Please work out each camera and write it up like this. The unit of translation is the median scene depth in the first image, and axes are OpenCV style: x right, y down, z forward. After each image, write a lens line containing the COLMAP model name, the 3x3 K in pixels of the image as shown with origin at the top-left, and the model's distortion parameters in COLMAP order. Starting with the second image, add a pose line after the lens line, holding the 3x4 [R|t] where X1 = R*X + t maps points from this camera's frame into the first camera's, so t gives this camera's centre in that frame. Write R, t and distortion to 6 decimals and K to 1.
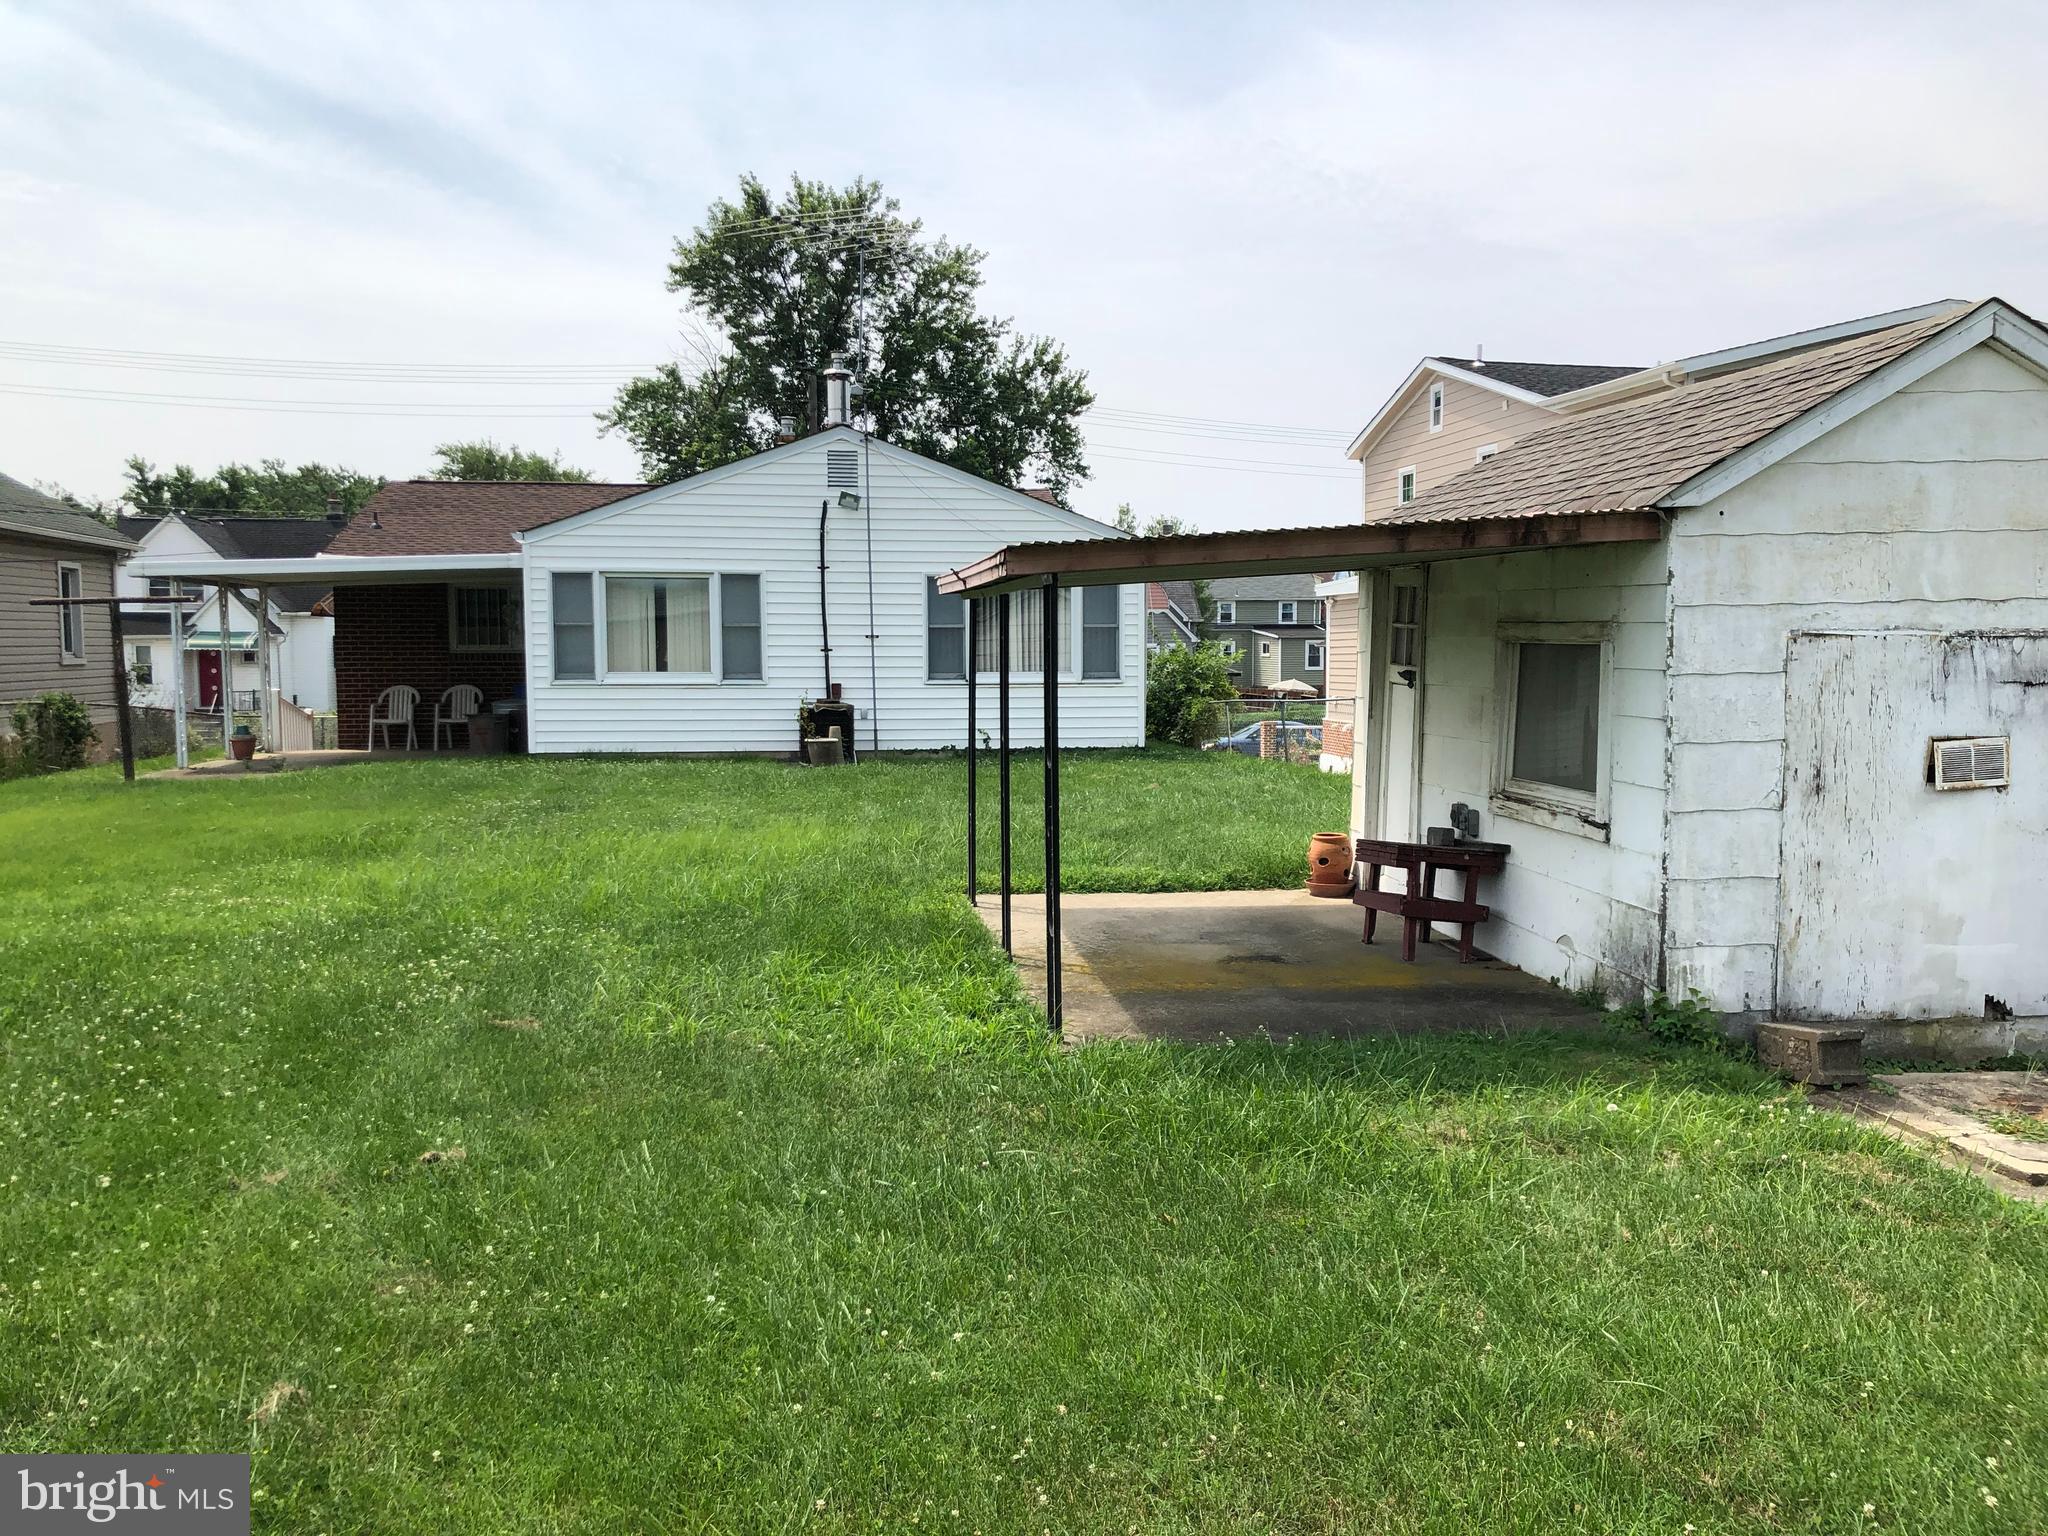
lens RADIAL K [[1709.4, 0, 1019.2], [0, 1709.4, 777.2], [0, 0, 1]] dist [0.076726, -0.014179]
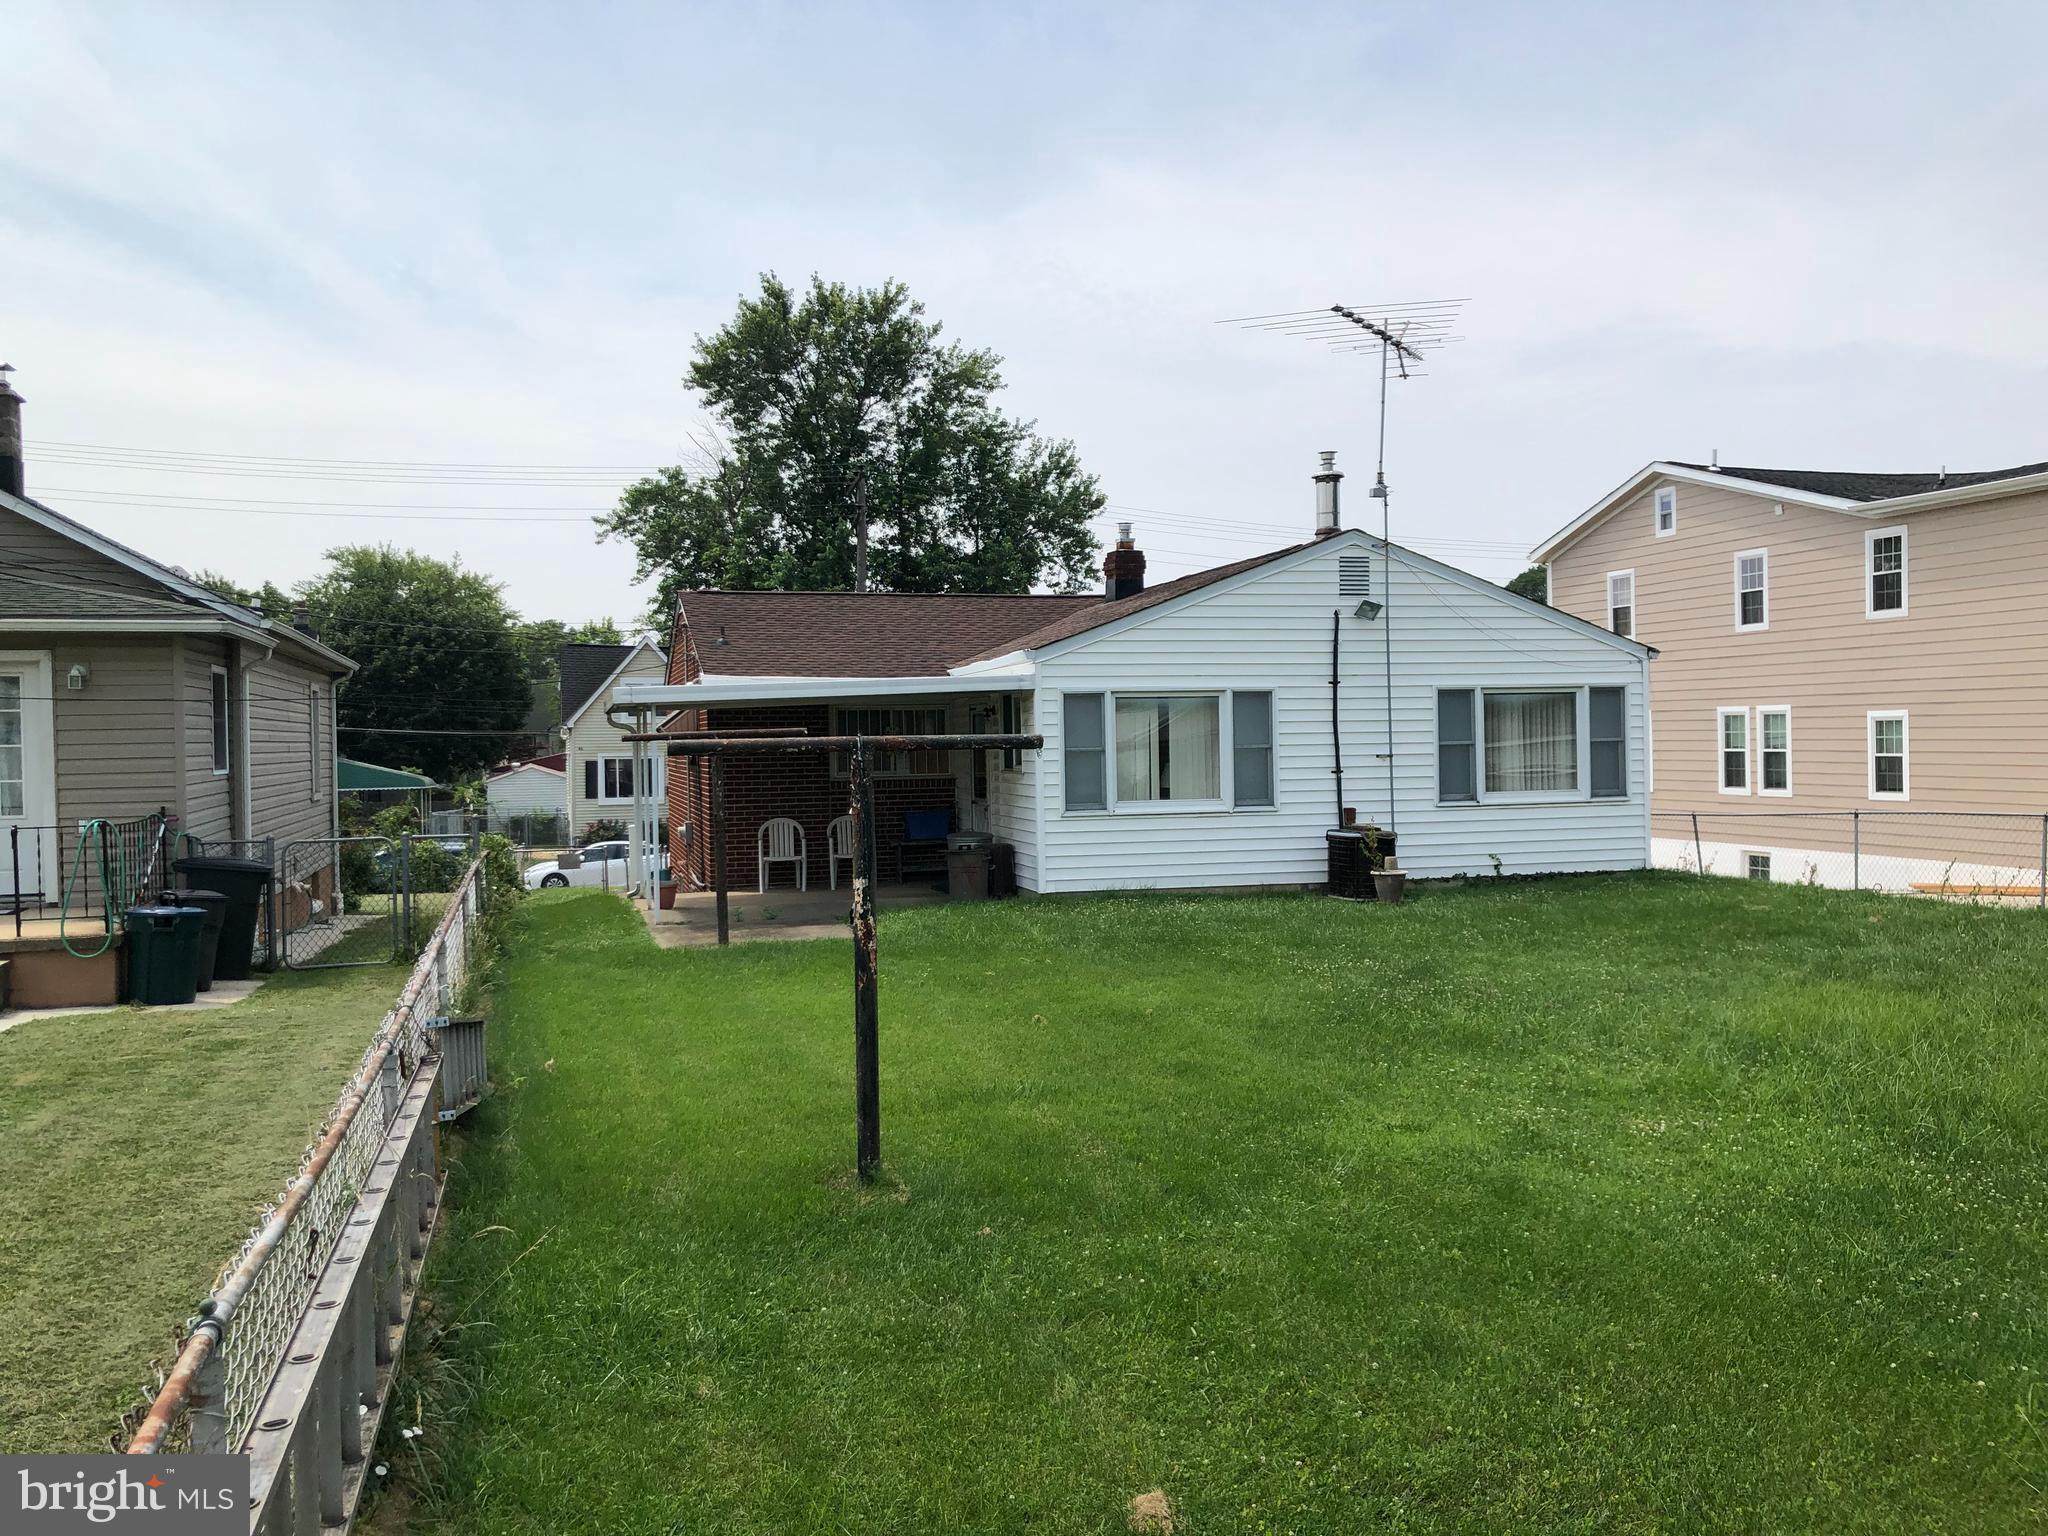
lens RADIAL K [[1709.4, 0, 1024.2], [0, 1709.4, 768.1], [0, 0, 1]] dist [0.076726, -0.014179]
pose [[0.990326, -0.018034, 0.137585, -0.266906], [0.026711, 0.997750, -0.061486, -0.016071], [-0.136167, 0.064567, 0.988580, 0.075754]]
